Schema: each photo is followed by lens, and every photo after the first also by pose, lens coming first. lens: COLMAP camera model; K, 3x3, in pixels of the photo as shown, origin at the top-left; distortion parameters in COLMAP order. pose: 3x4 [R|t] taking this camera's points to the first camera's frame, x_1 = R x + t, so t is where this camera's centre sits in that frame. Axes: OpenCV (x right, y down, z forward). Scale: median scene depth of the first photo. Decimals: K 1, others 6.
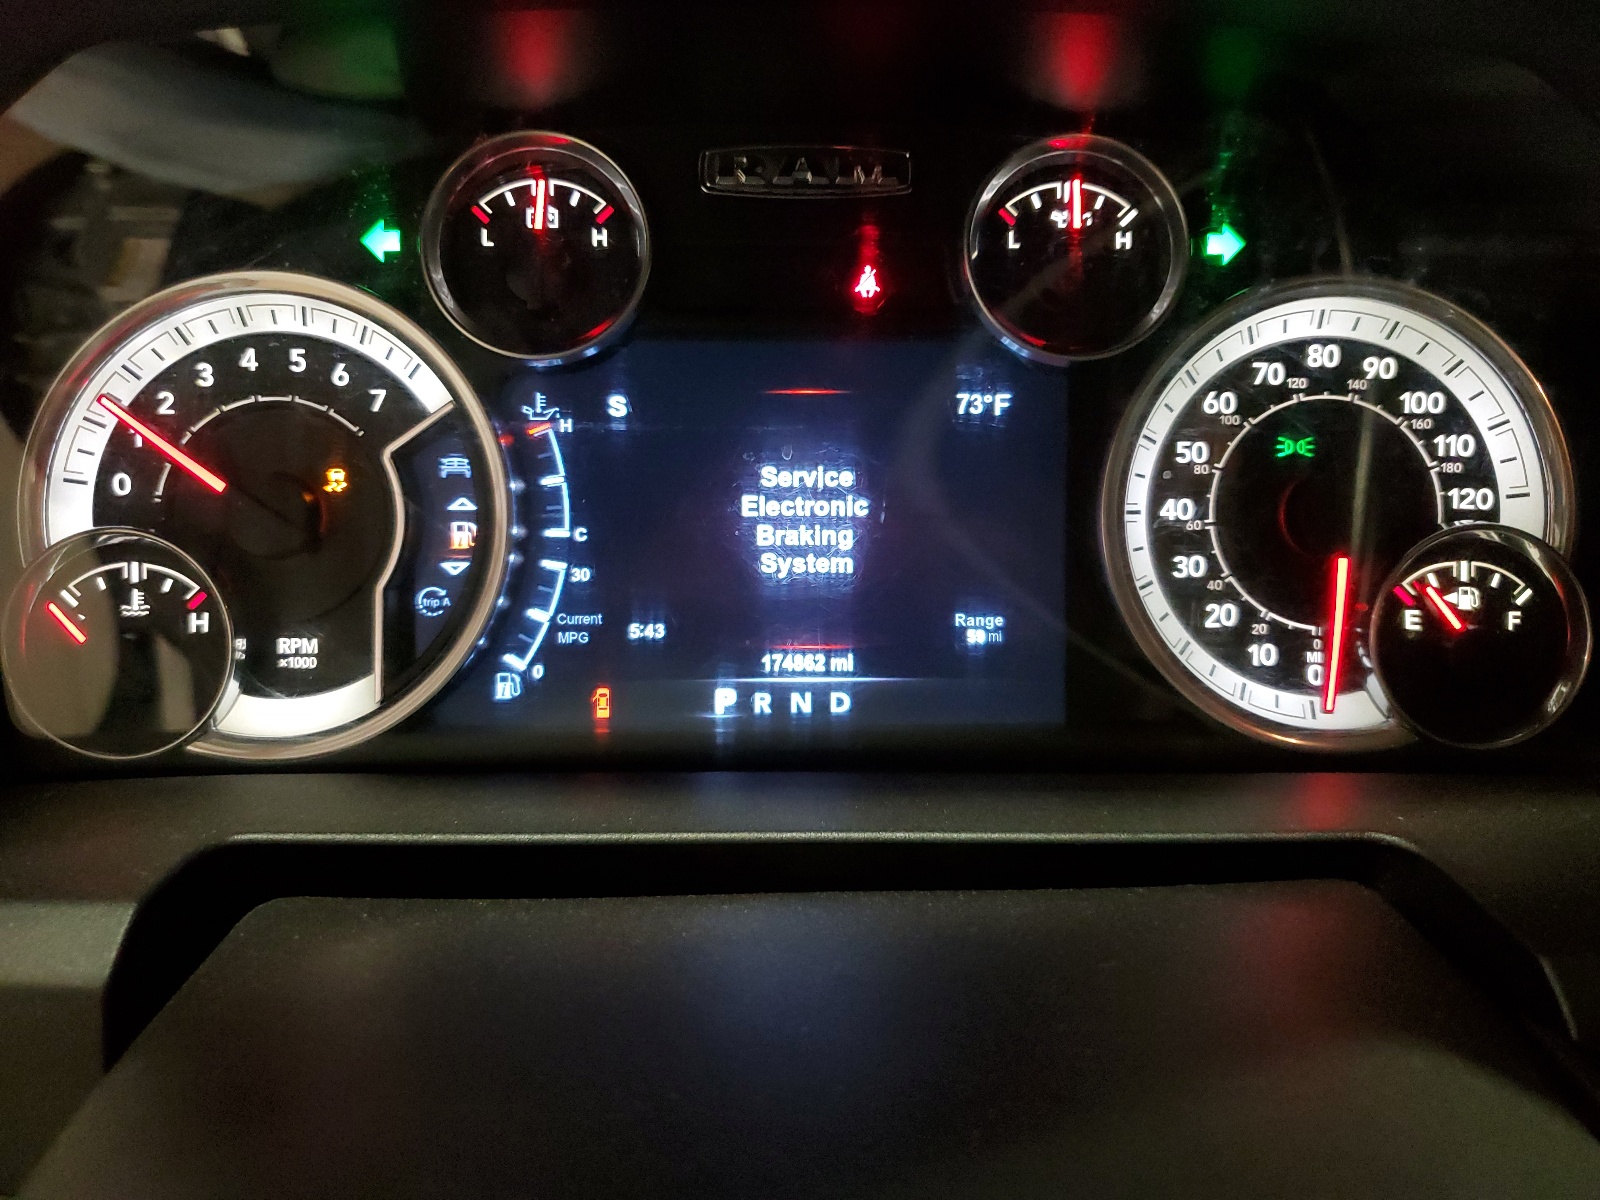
lens RADIAL K [[1224.2, 0, 800.5], [0, 1224.2, 601.5], [0, 0, 1]] dist [-0.006875, -0.004214]
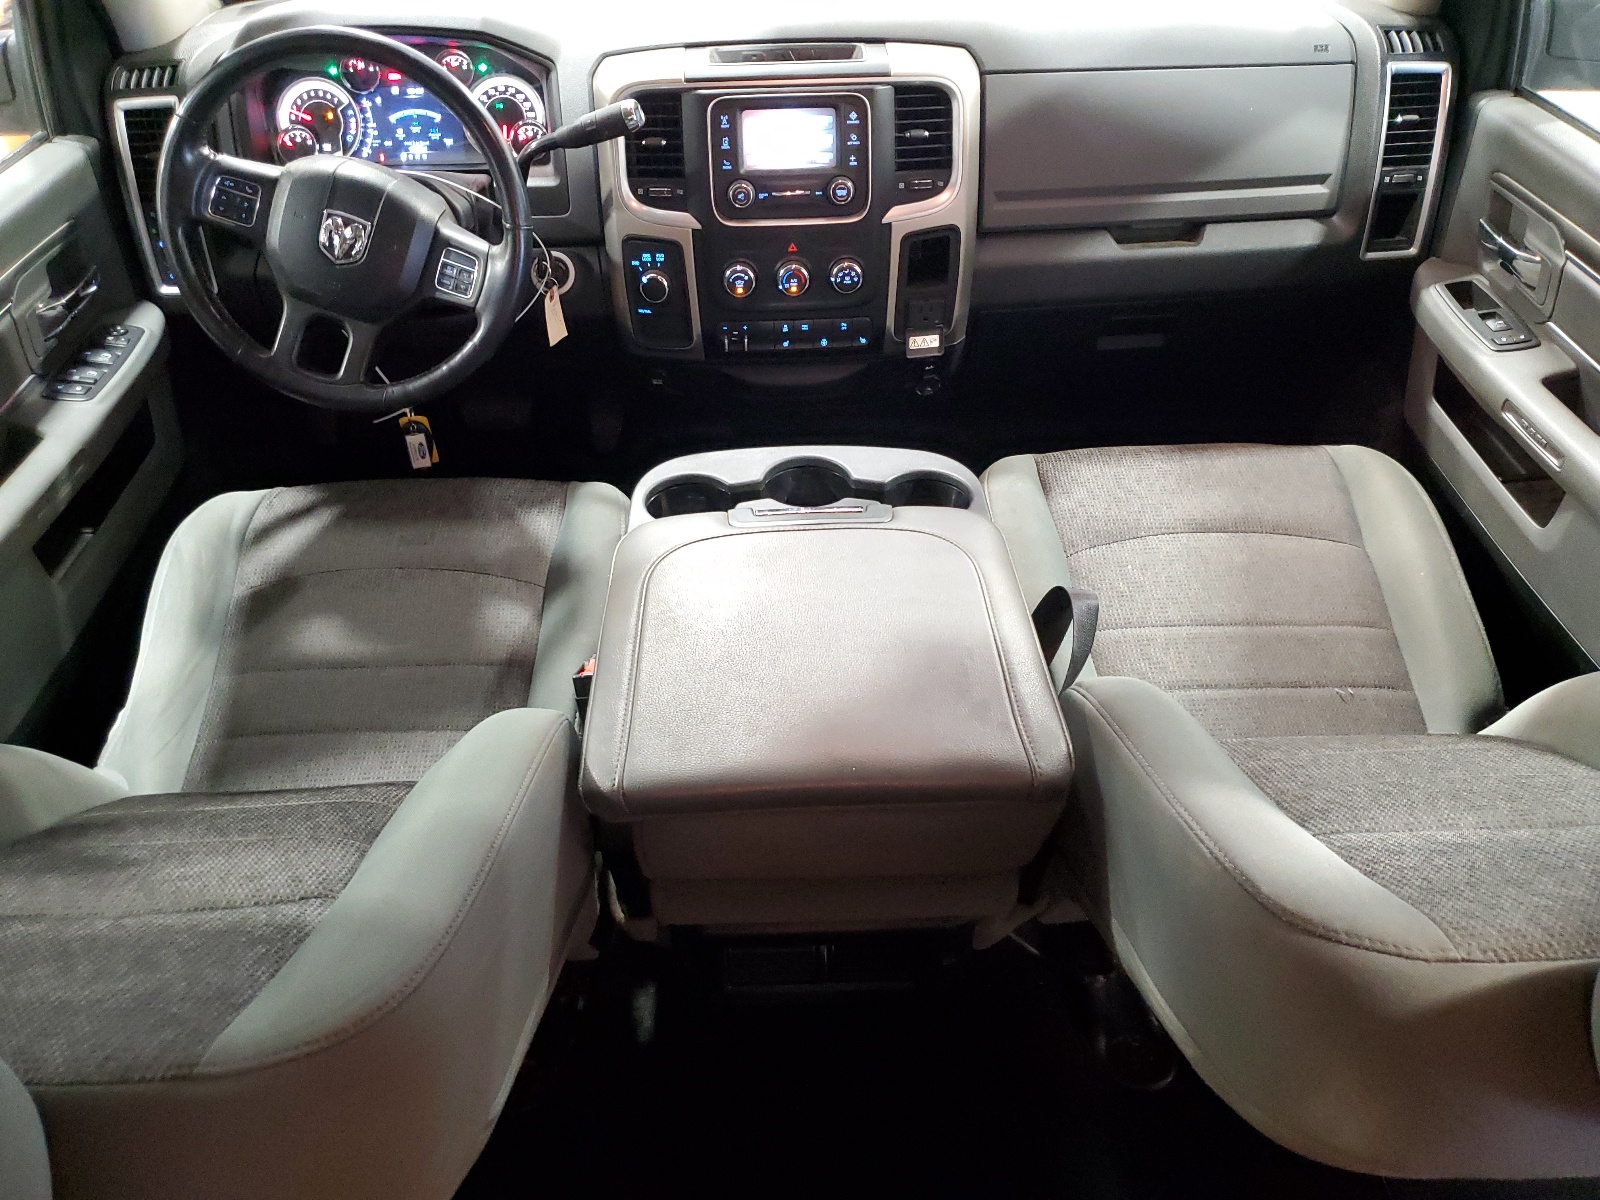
lens RADIAL K [[1224.2, 0, 799.2], [0, 1224.2, 598.9], [0, 0, 1]] dist [-0.006875, -0.004214]
pose [[0.999763, -0.014415, -0.016309, 1.852920], [0.018251, 0.963449, 0.267270, 0.584681], [0.011860, -0.267504, 0.963484, -5.023379]]
